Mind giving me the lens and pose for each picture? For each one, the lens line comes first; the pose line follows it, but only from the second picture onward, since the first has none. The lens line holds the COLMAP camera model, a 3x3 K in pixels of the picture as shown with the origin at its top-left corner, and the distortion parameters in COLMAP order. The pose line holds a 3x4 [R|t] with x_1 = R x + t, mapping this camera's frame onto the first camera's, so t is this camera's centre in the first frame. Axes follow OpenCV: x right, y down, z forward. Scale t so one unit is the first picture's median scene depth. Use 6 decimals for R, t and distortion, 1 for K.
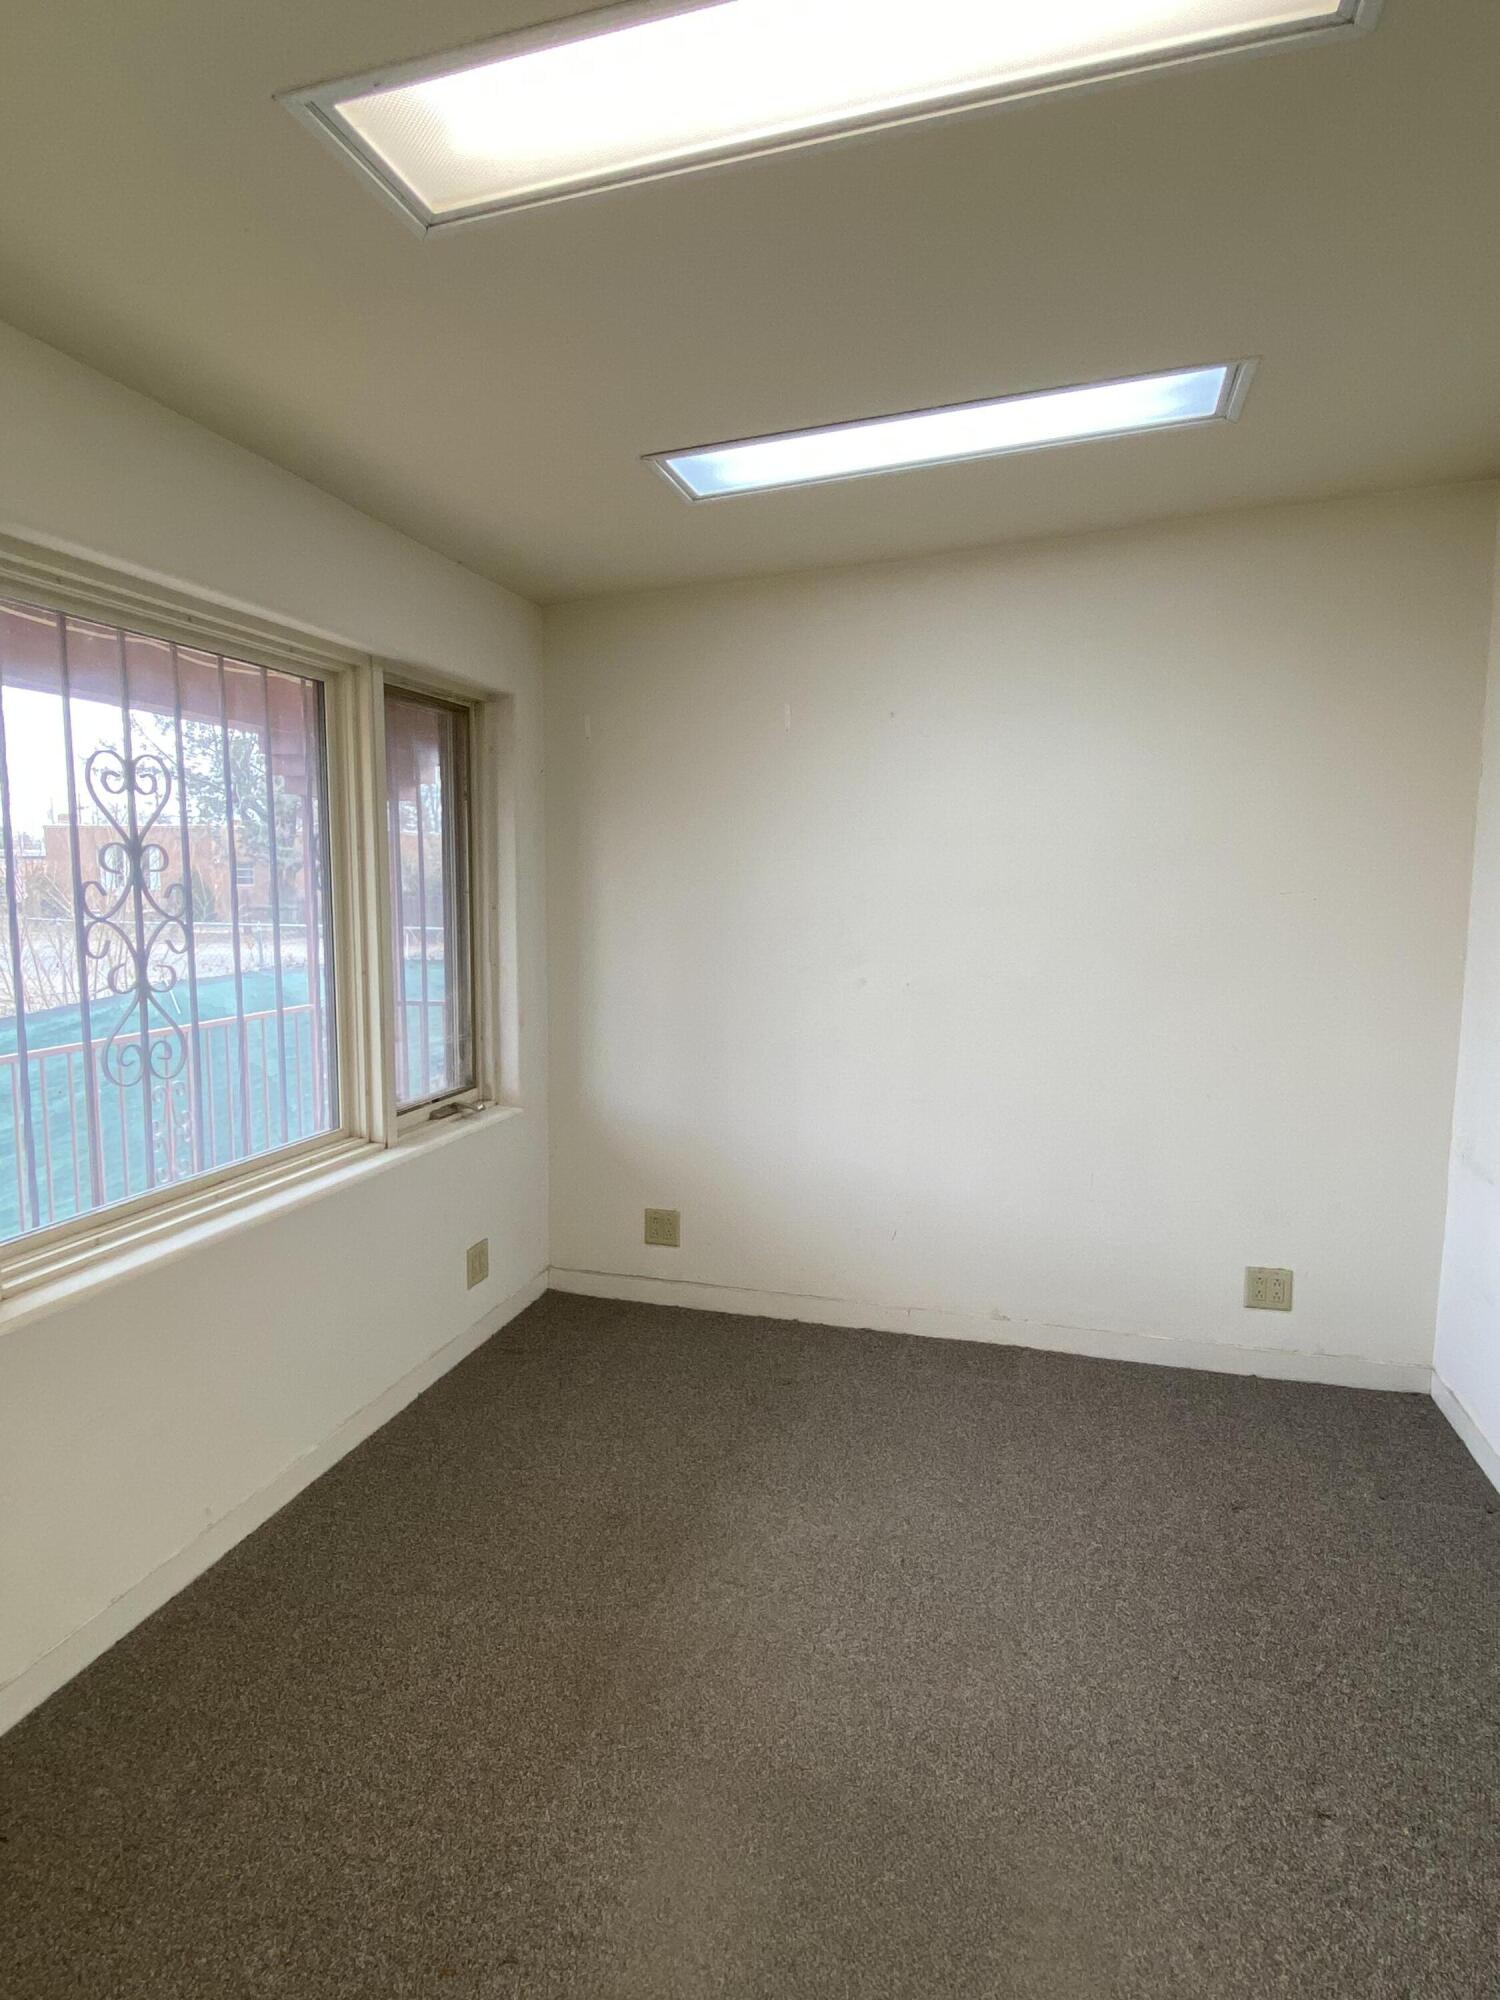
lens RADIAL K [[1115.5, 0, 753.6], [0, 1115.5, 1008.6], [0, 0, 1]] dist [0.075944, -0.056124]
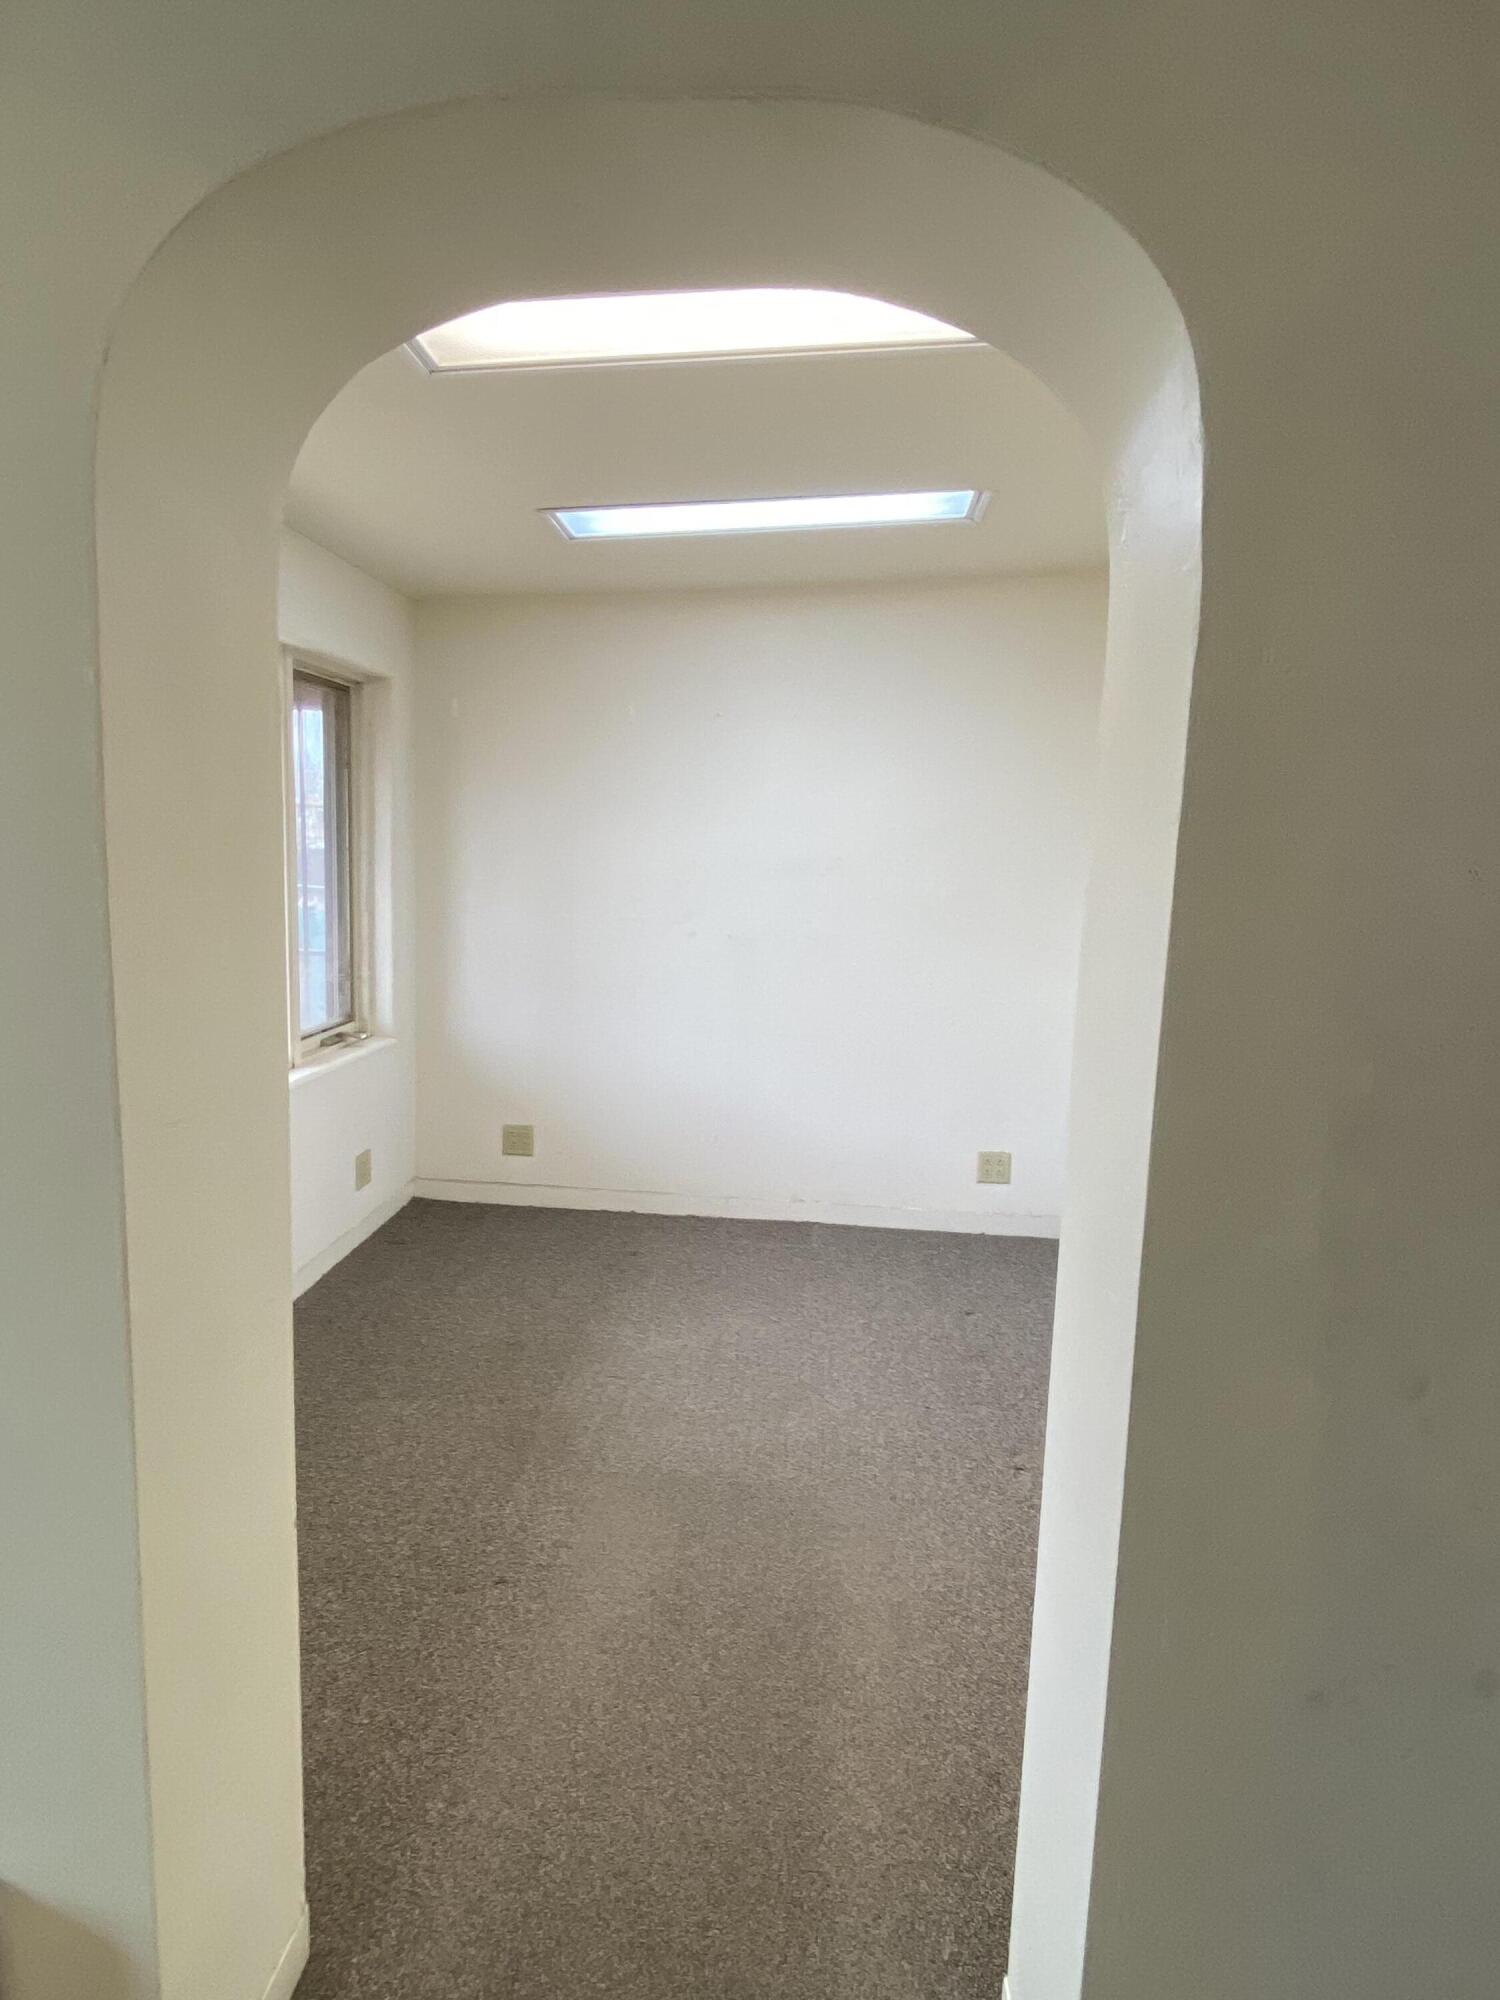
lens RADIAL K [[1115.5, 0, 753.6], [0, 1115.5, 1008.6], [0, 0, 1]] dist [0.075944, -0.056124]
pose [[0.978612, -0.005317, 0.205648, -0.094487], [-0.000971, 0.999535, 0.030467, 0.025277], [-0.205715, -0.030015, 0.978152, -0.231797]]
